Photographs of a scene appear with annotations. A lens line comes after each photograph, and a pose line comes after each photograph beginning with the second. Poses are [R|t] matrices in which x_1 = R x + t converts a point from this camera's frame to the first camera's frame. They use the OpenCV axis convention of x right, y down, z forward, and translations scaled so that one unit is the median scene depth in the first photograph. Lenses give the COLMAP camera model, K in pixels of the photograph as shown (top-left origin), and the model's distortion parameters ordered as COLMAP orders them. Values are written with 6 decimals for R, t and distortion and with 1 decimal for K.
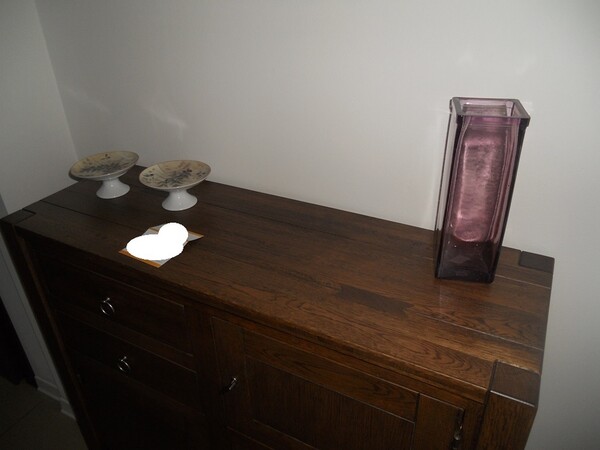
lens RADIAL K [[464.5, 0, 300.0], [0, 464.5, 225.0], [0, 0, 1]] dist [-0.015940, 0.004131]
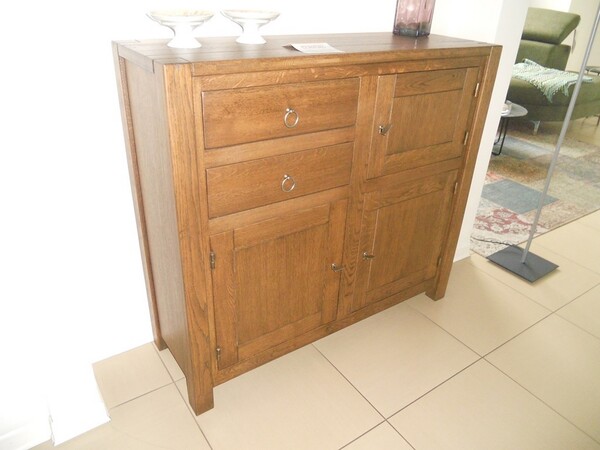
lens RADIAL K [[464.5, 0, 300.0], [0, 464.5, 225.0], [0, 0, 1]] dist [-0.015940, 0.004131]
pose [[0.447766, -0.382310, 0.808297, -1.667584], [0.400924, 0.893860, 0.200683, 0.215072], [-0.799228, 0.234207, 0.553517, 0.466864]]
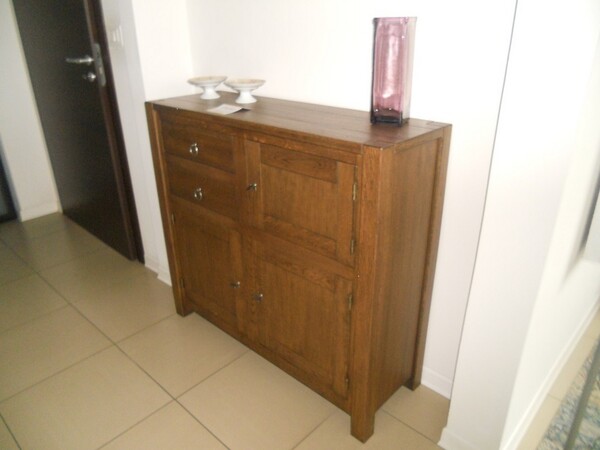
lens RADIAL K [[456.4, 0, 300.7], [0, 456.4, 227.9], [0, 0, 1]] dist [-0.000408, 0.002962]
pose [[0.968494, 0.116166, -0.220285, 0.435817], [-0.137142, 0.987118, -0.082400, 0.631149], [0.207875, 0.110014, 0.971949, -0.631547]]
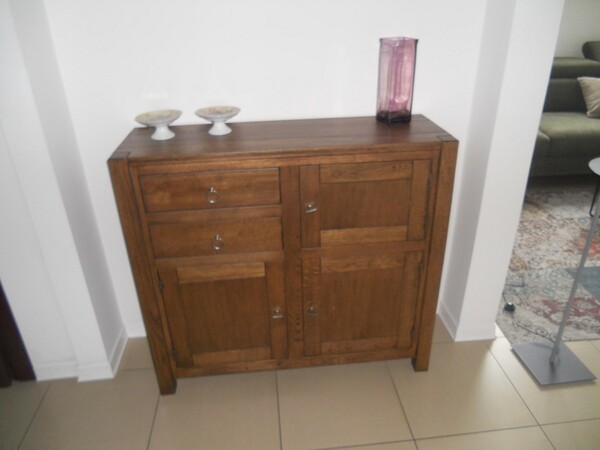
lens RADIAL K [[456.4, 0, 300.7], [0, 456.4, 227.9], [0, 0, 1]] dist [-0.000408, 0.002962]
pose [[0.826878, -0.252578, 0.502472, -1.114748], [0.284966, 0.958452, 0.012841, 0.389414], [-0.484838, 0.132570, 0.864498, -0.503828]]
